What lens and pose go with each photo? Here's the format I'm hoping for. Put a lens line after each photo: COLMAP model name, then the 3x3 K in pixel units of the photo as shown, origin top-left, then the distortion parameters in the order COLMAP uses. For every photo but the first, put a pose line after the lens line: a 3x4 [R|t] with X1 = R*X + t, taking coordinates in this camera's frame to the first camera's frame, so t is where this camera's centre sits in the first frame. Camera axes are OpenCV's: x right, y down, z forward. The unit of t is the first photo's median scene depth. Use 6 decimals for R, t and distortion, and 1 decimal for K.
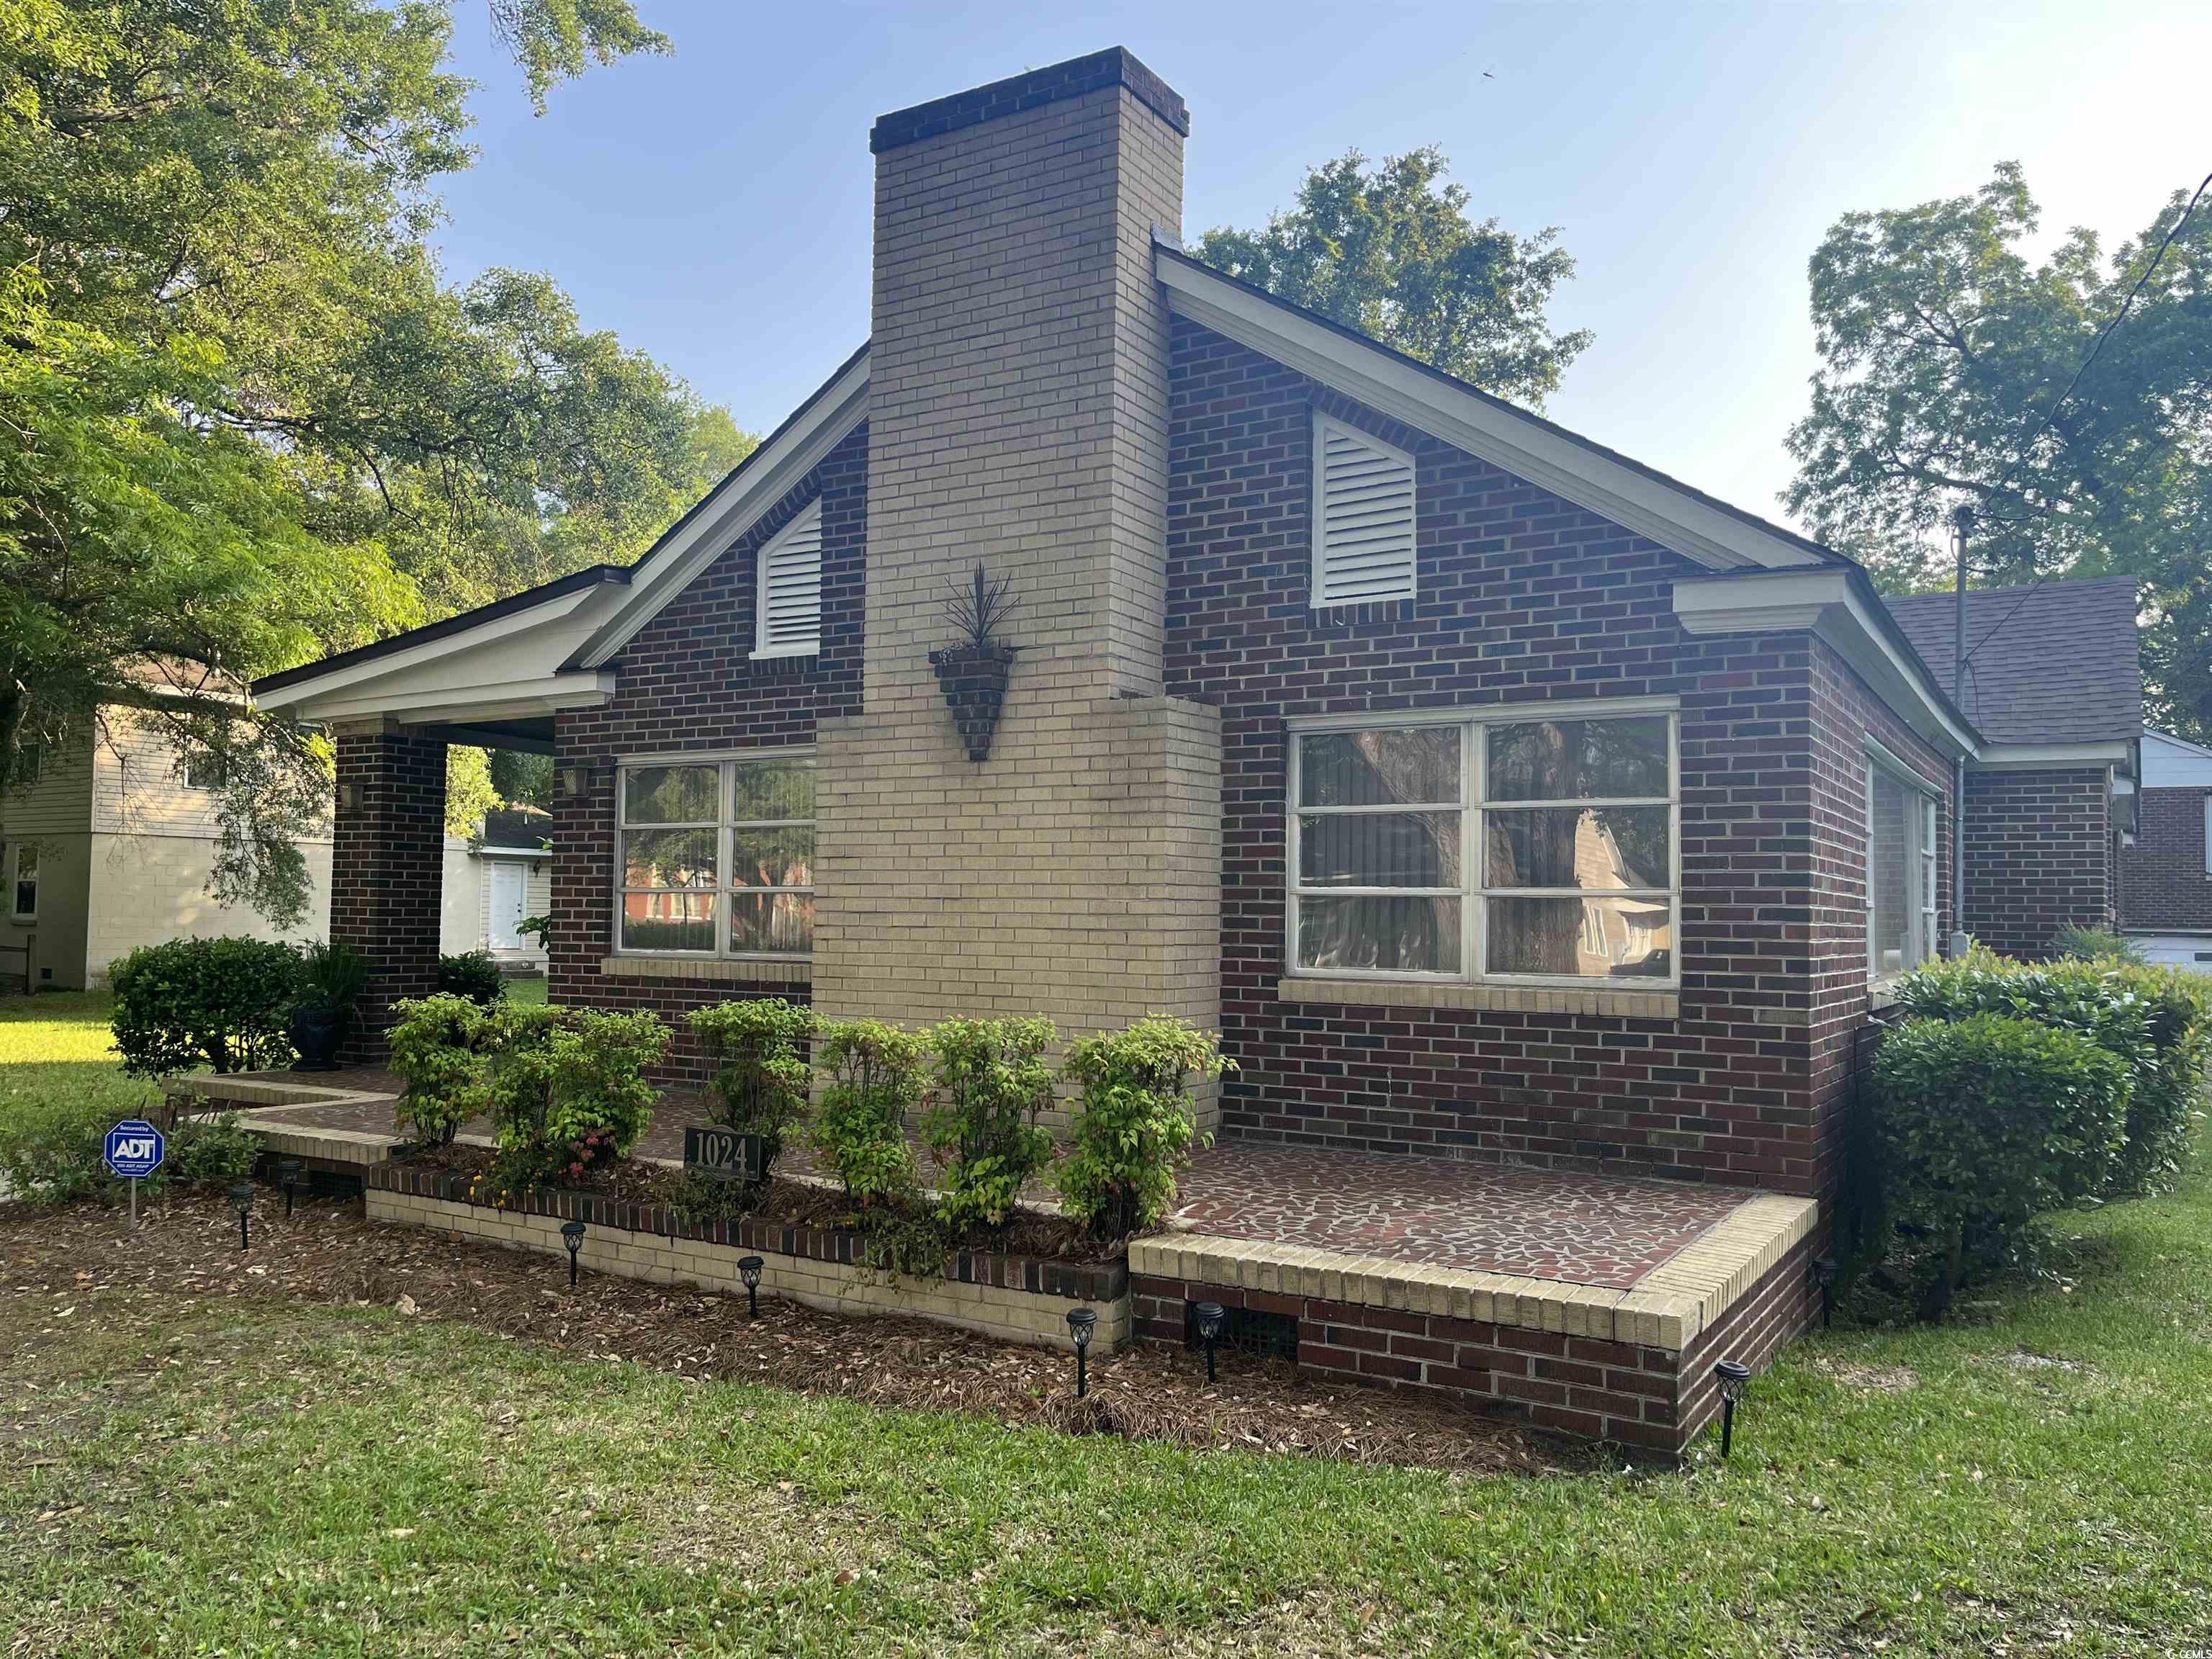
lens RADIAL K [[1677.8, 0, 1085.7], [0, 1677.8, 844.5], [0, 0, 1]] dist [0.029958, -0.027486]
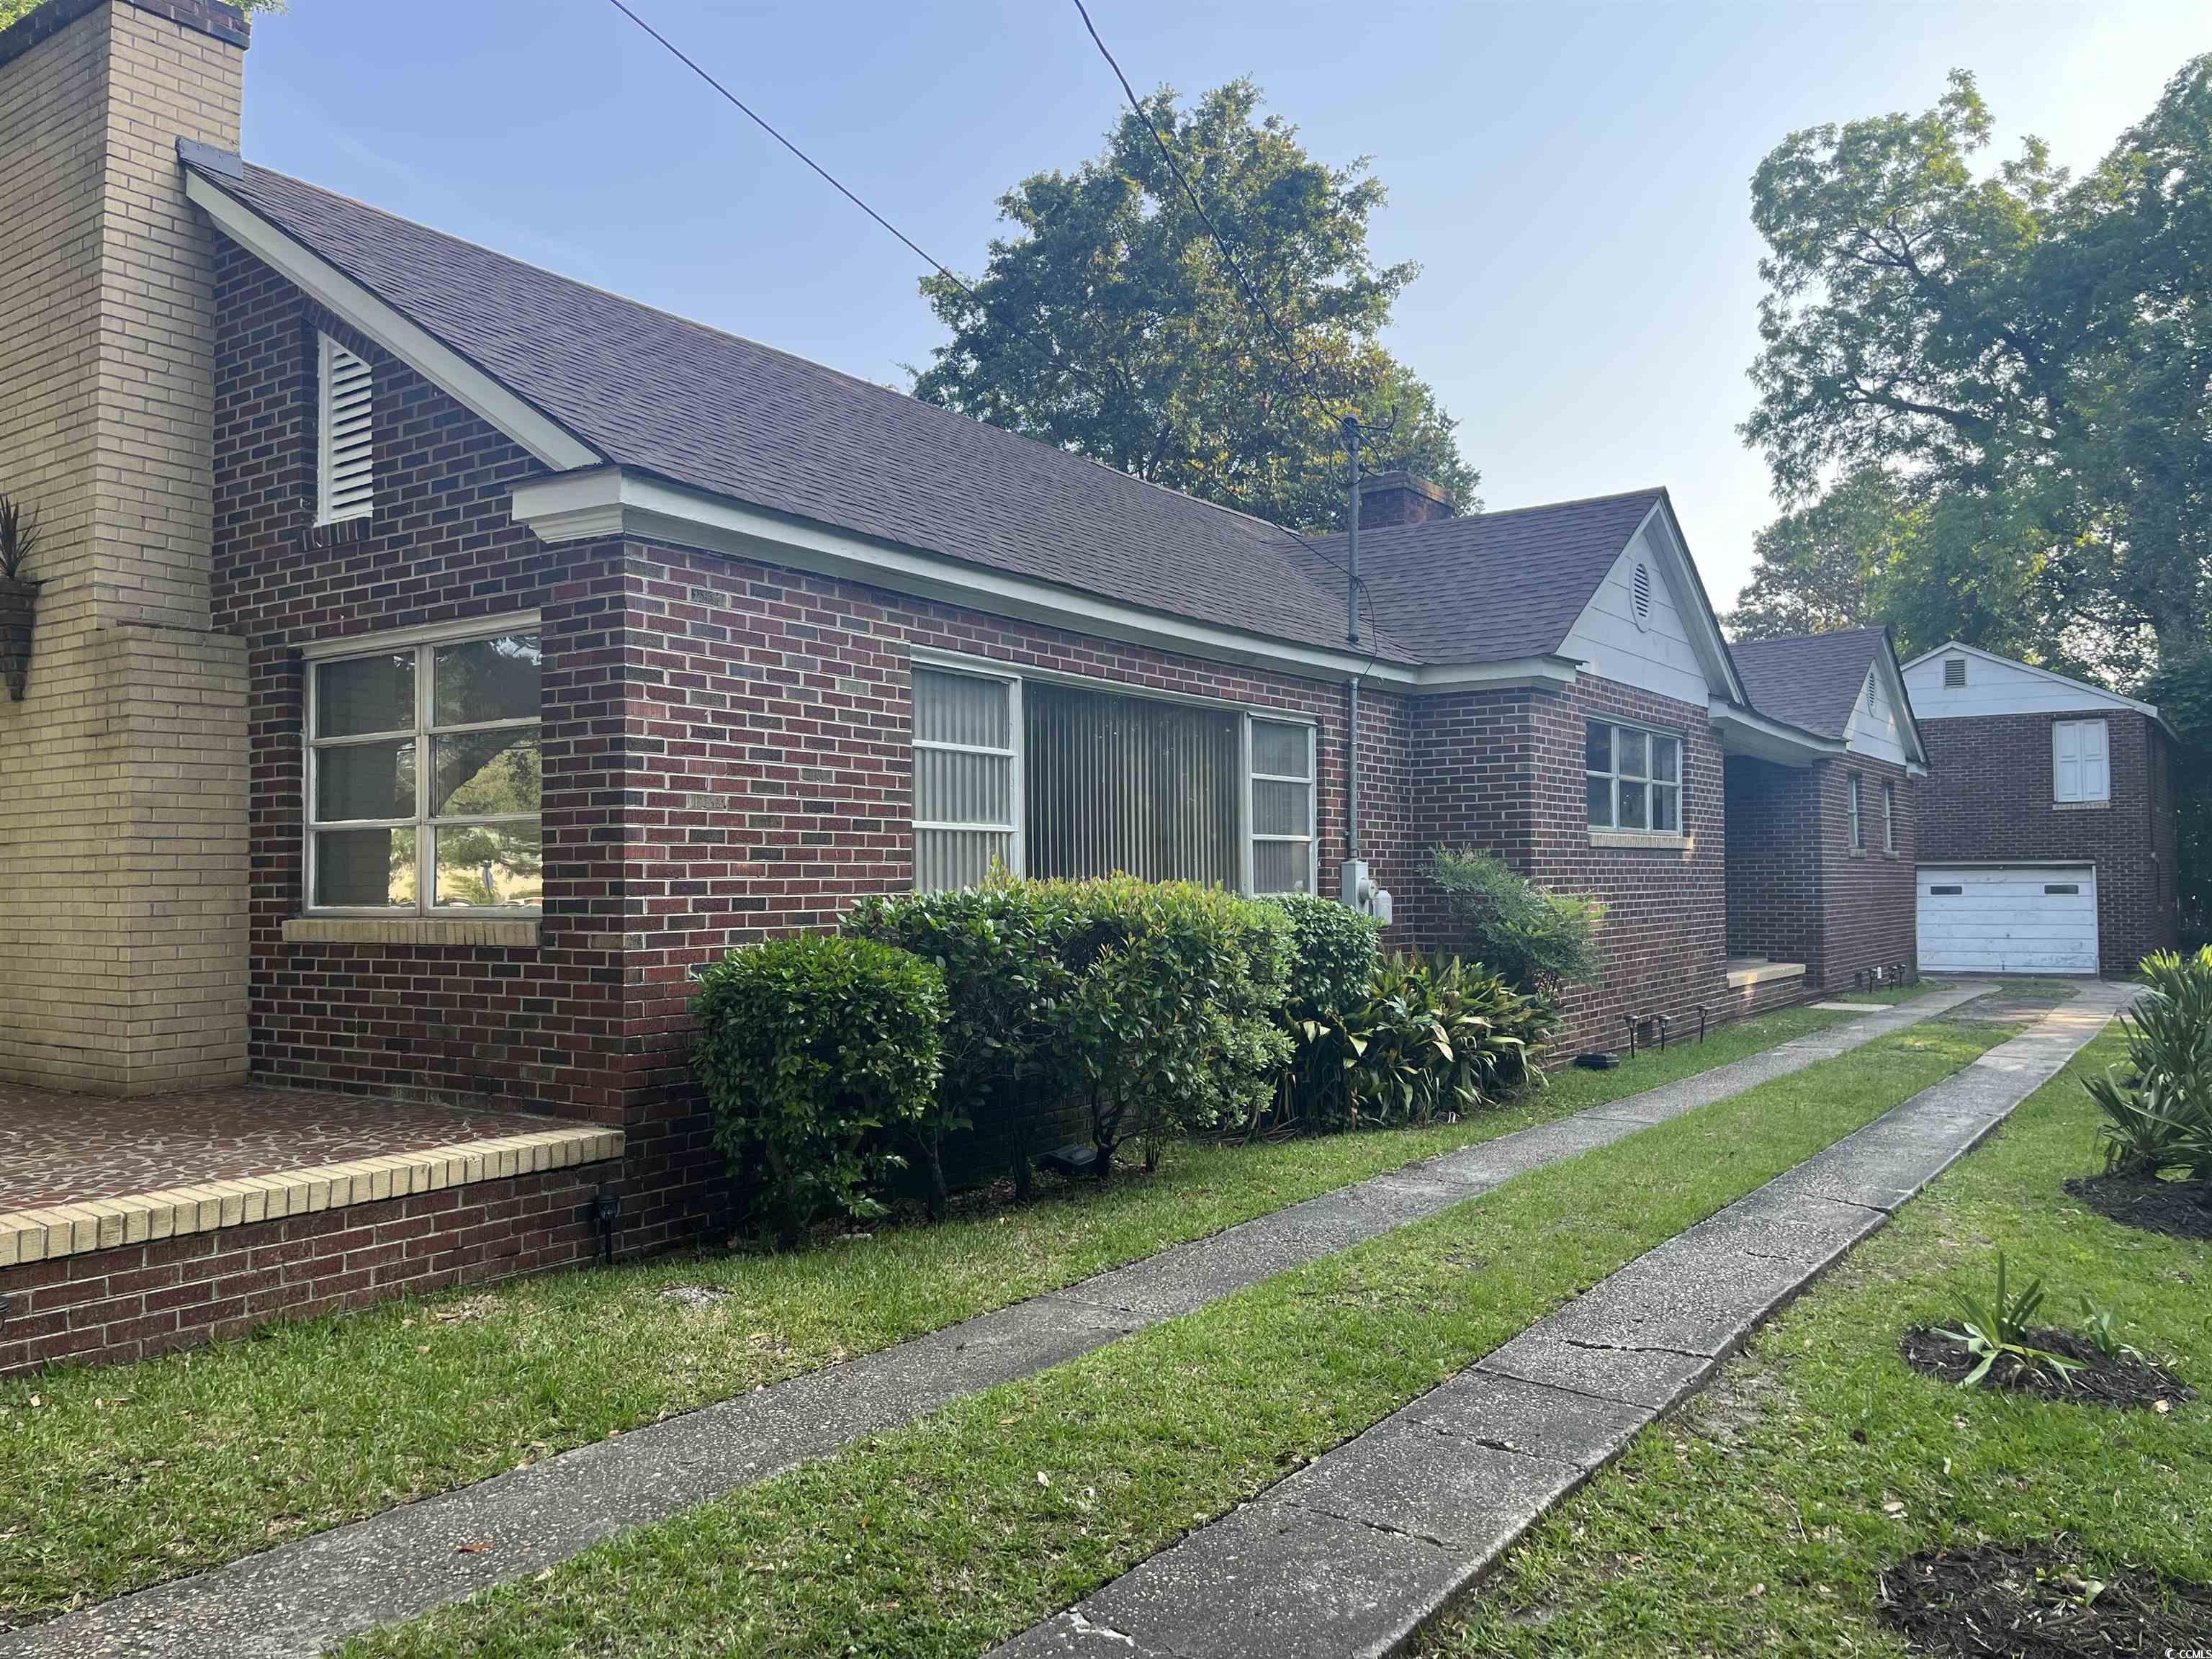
lens RADIAL K [[1677.8, 0, 1113.7], [0, 1677.8, 827.3], [0, 0, 1]] dist [0.029958, -0.027486]
pose [[0.998498, -0.022597, -0.049915, 0.165353], [0.023192, 0.999666, 0.011380, 0.007288], [0.049642, -0.012520, 0.998689, 0.014279]]
